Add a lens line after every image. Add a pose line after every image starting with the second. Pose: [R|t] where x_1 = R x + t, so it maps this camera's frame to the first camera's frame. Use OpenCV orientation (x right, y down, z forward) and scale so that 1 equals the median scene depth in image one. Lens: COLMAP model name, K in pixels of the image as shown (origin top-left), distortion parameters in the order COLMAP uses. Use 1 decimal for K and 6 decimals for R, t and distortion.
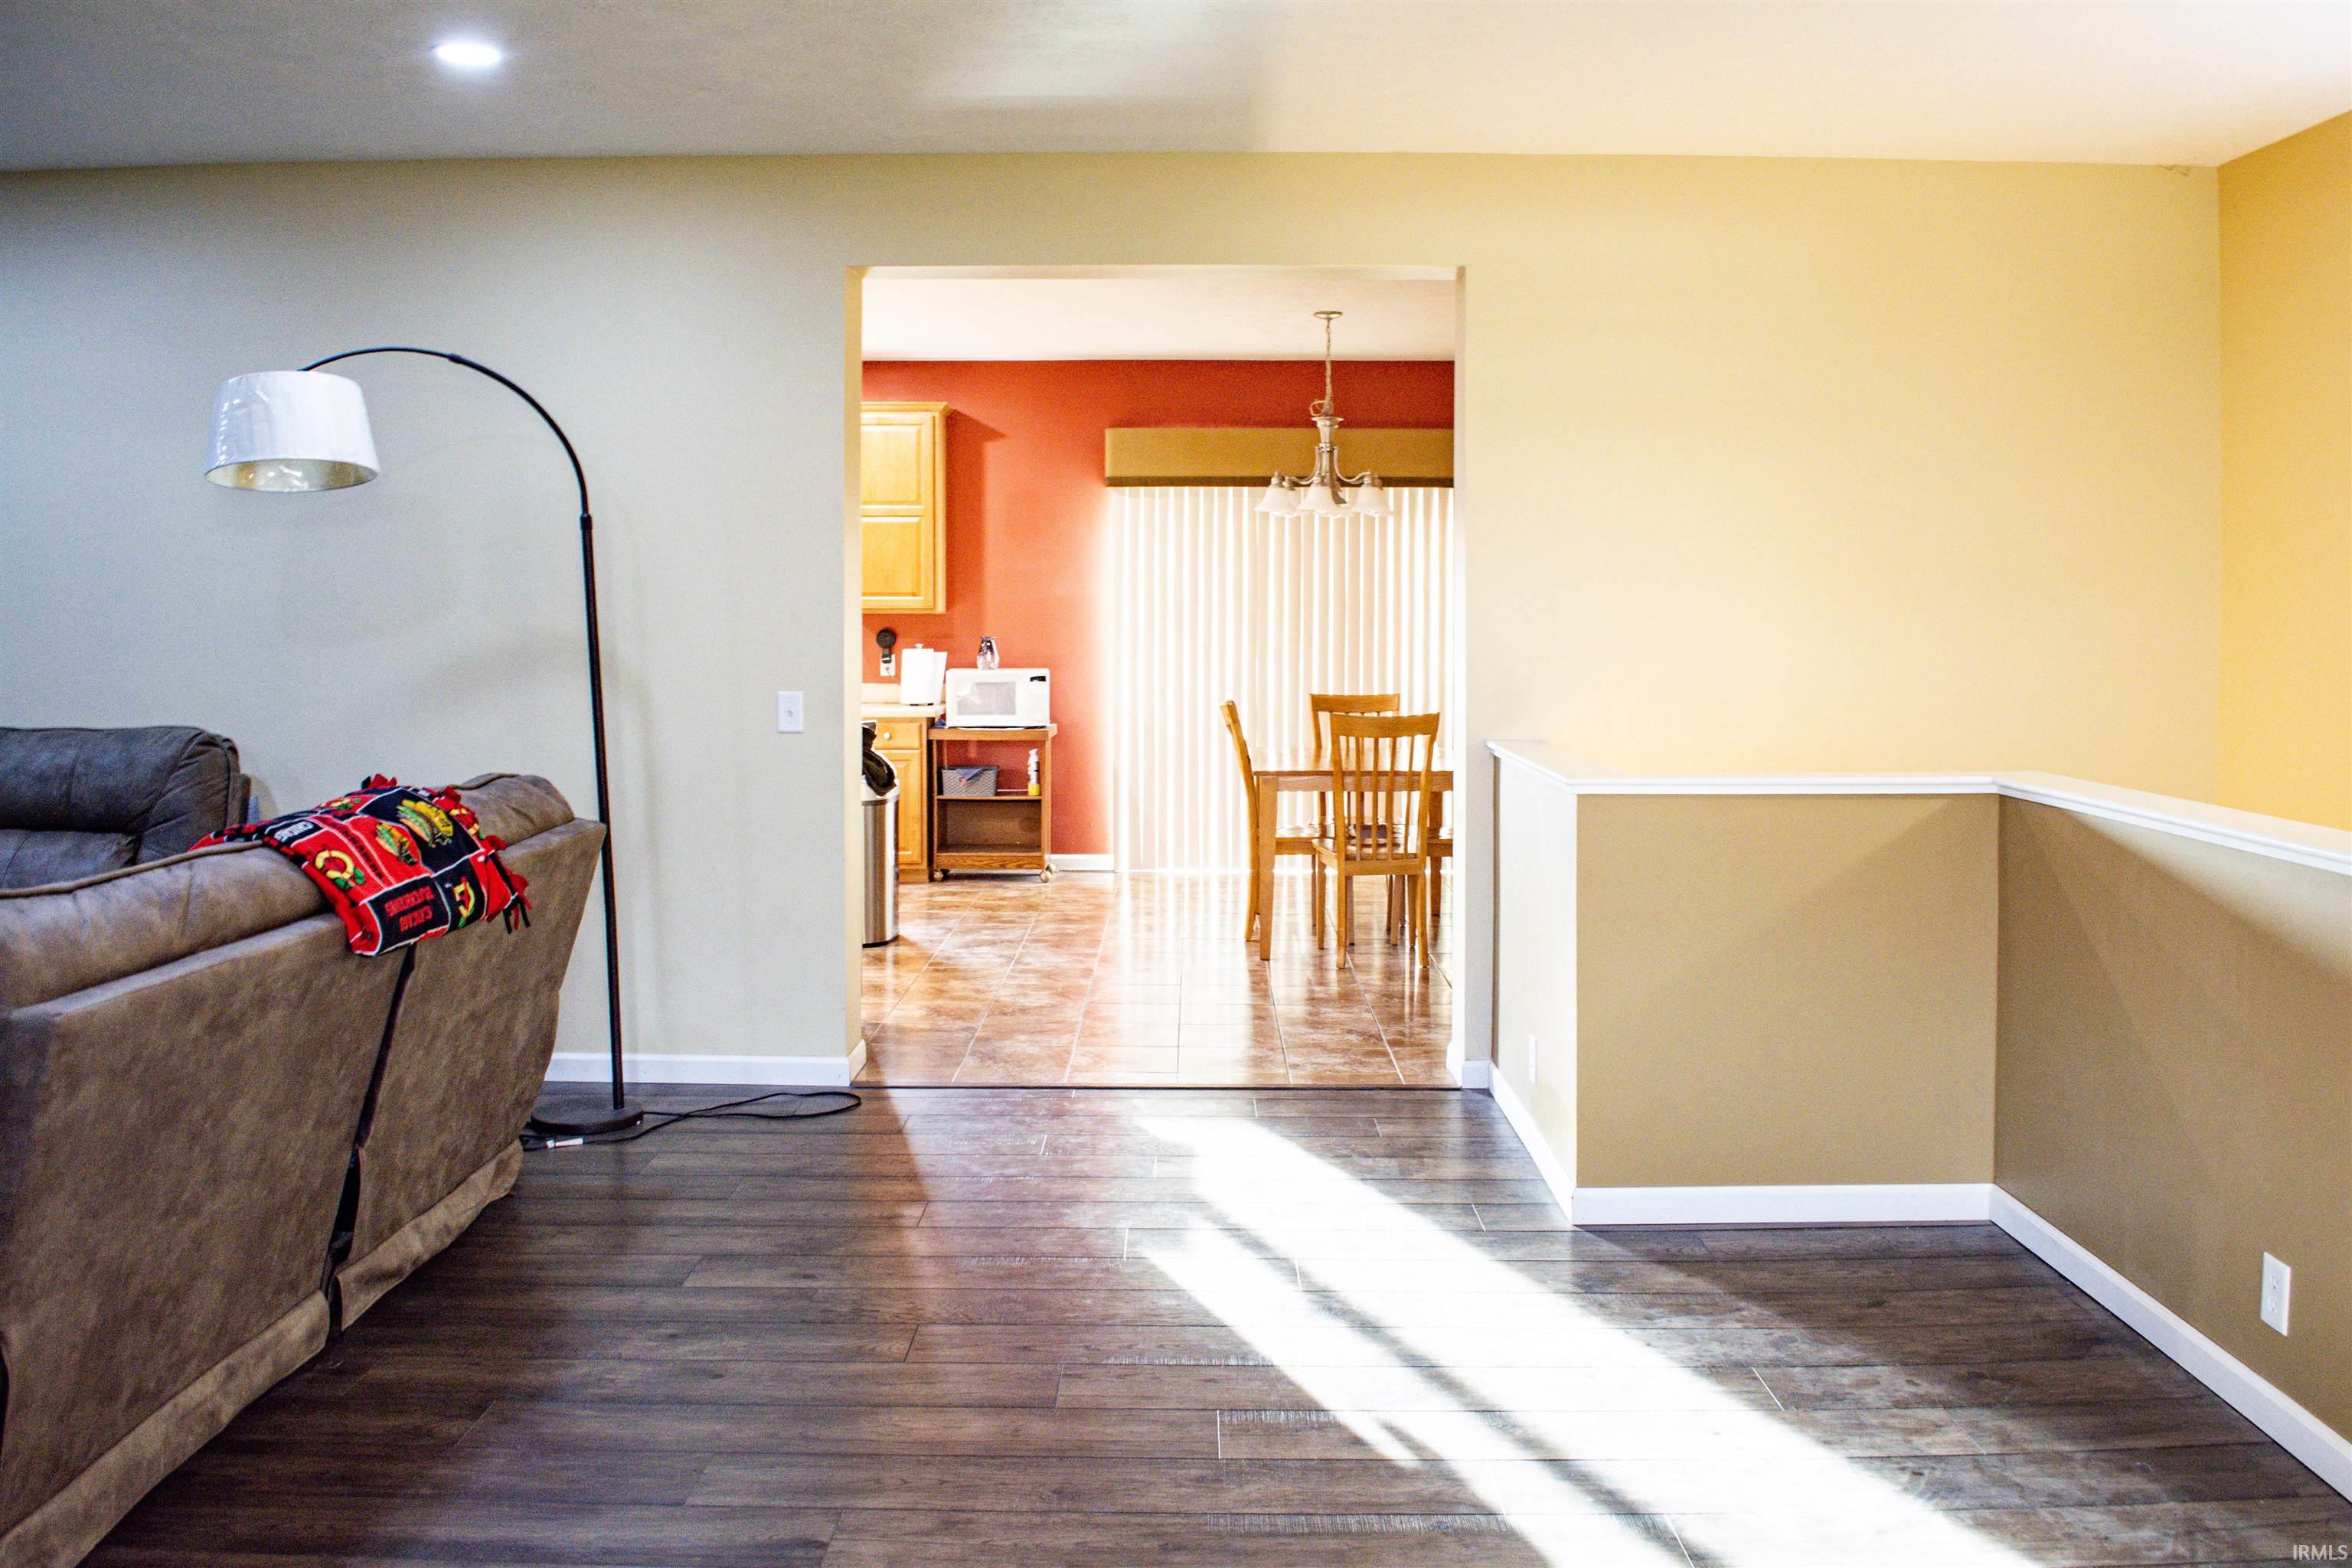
lens RADIAL K [[1919.3, 0, 1176.0], [0, 1919.3, 784.0], [0, 0, 1]] dist [-0.047306, -0.000718]
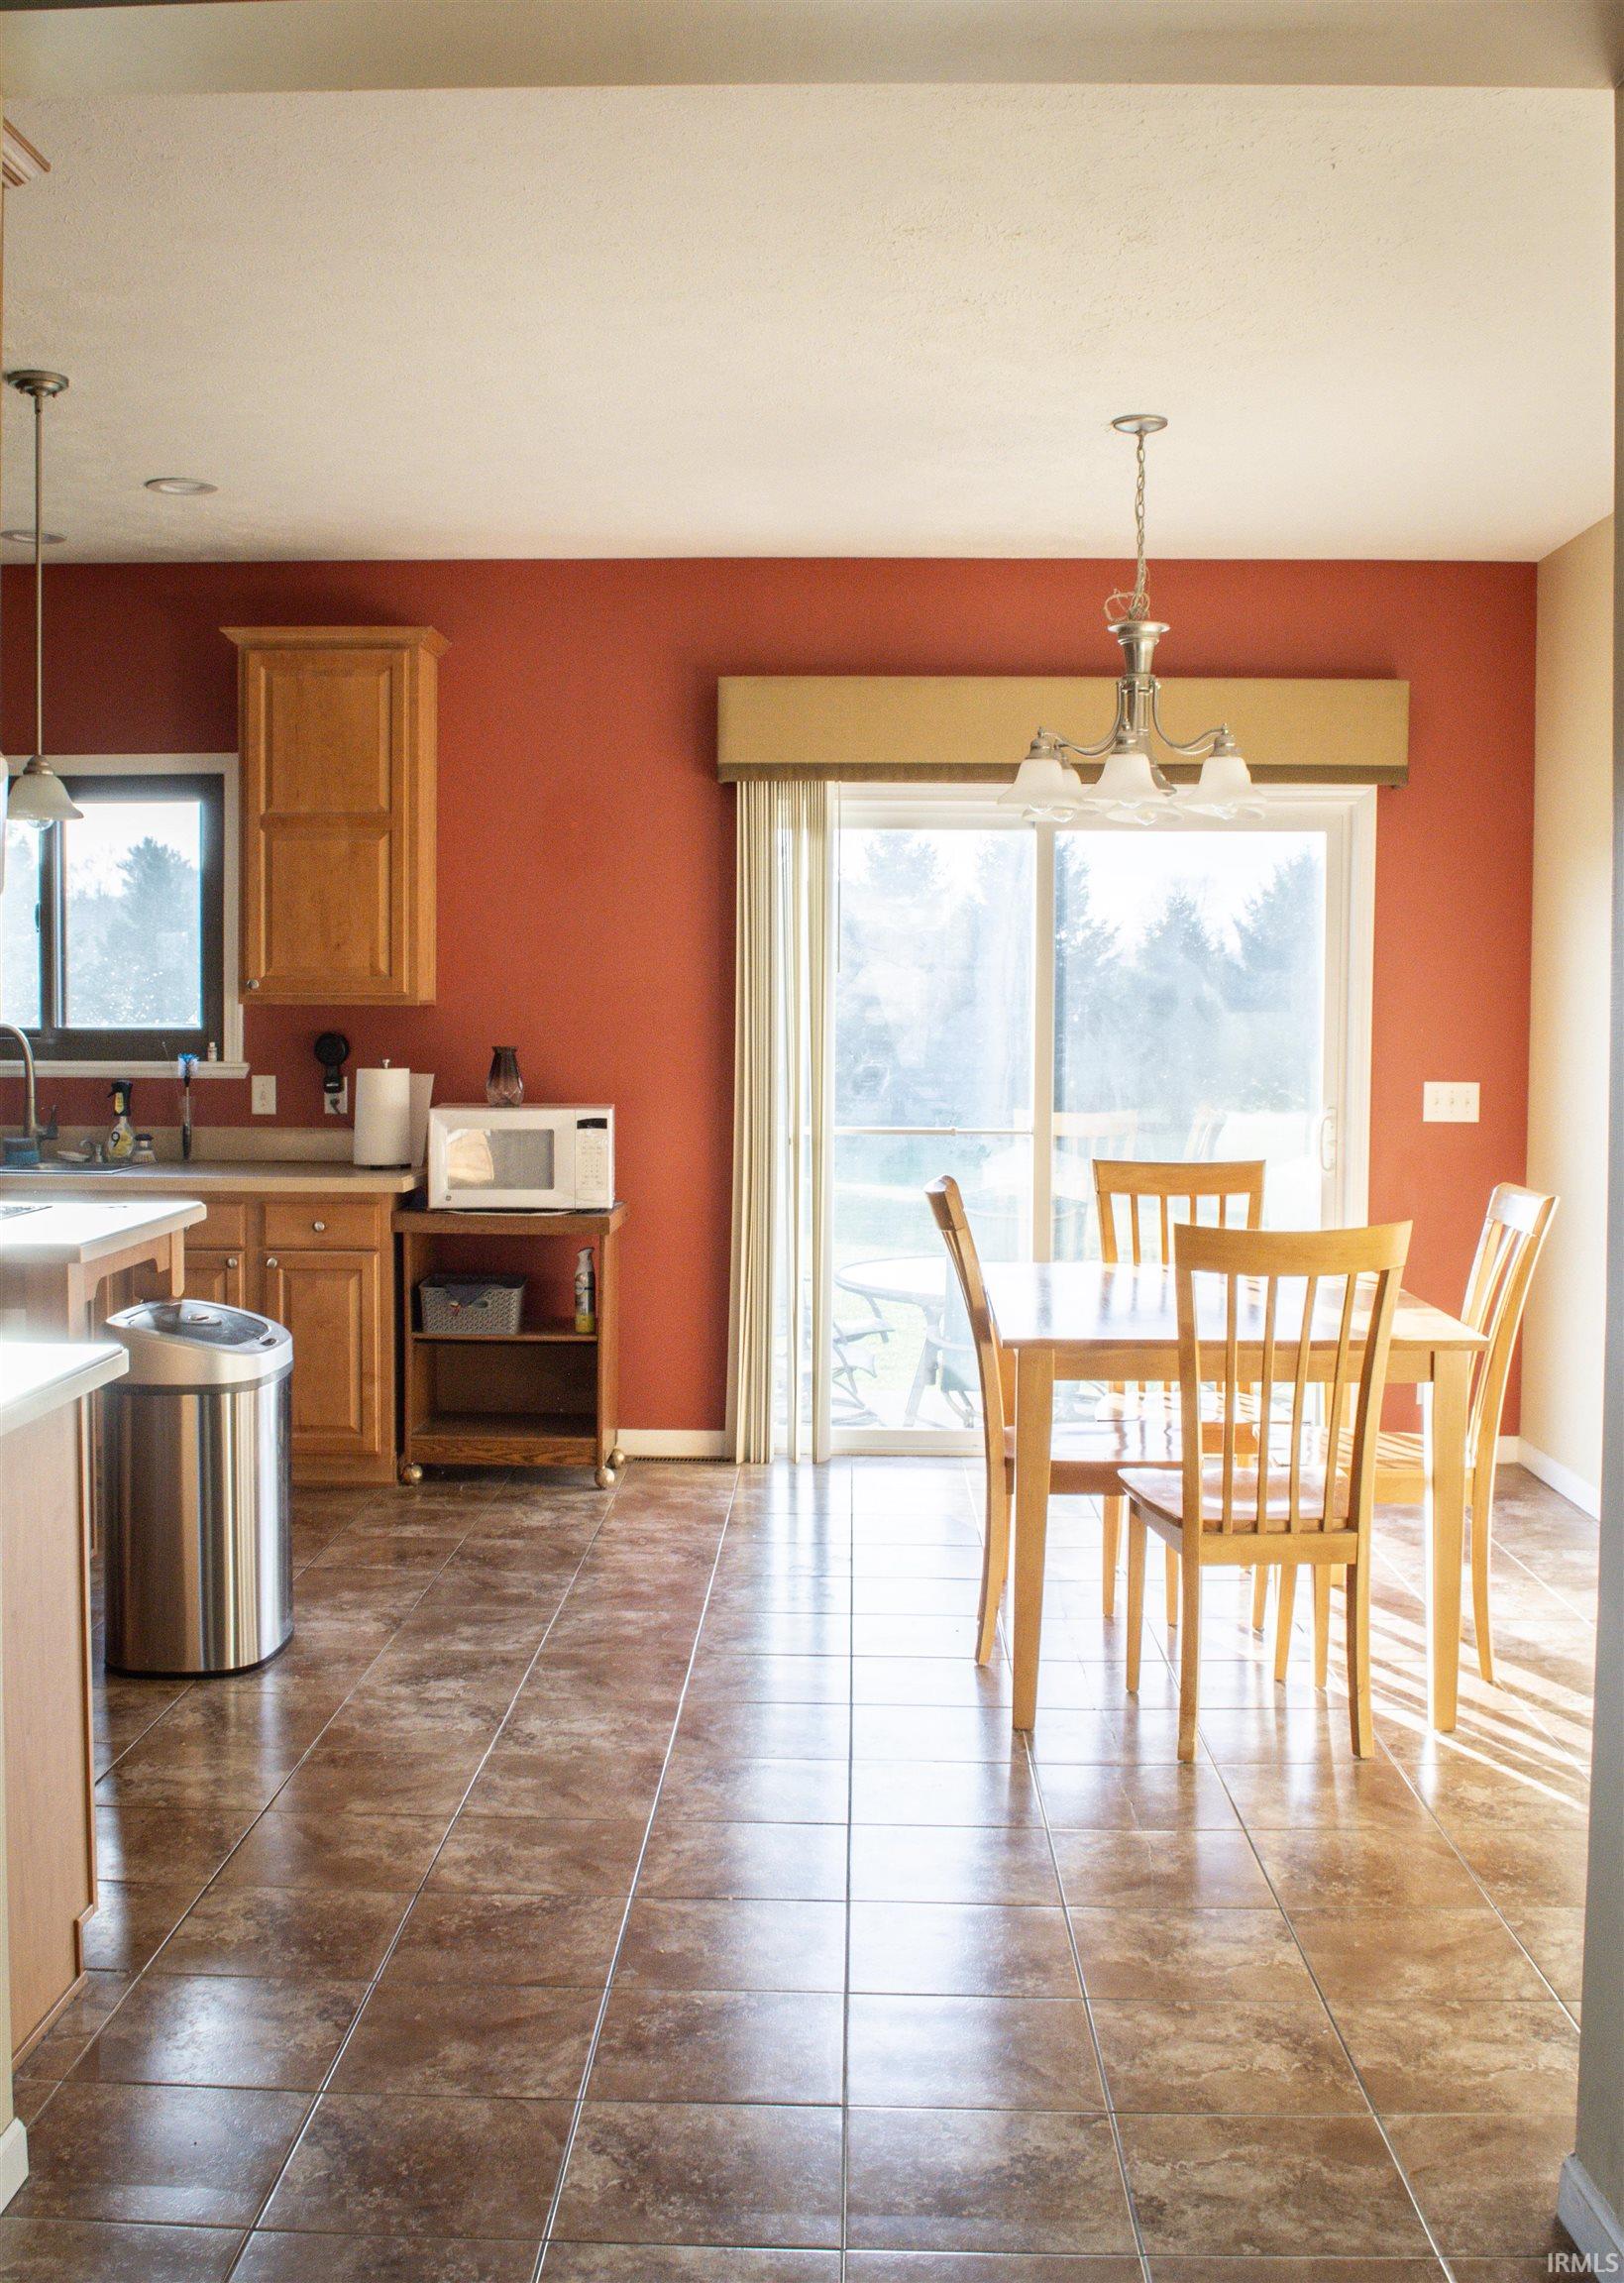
lens RADIAL K [[2246.0, 0, 812.0], [0, 2246.0, 1141.5], [0, 0, 1]] dist [0.002363, -0.001129]
pose [[0.999810, 0.002307, -0.019335, 0.003332], [-0.002795, 0.999678, -0.025239, -0.033538], [0.019271, 0.025288, 0.999494, 0.353927]]
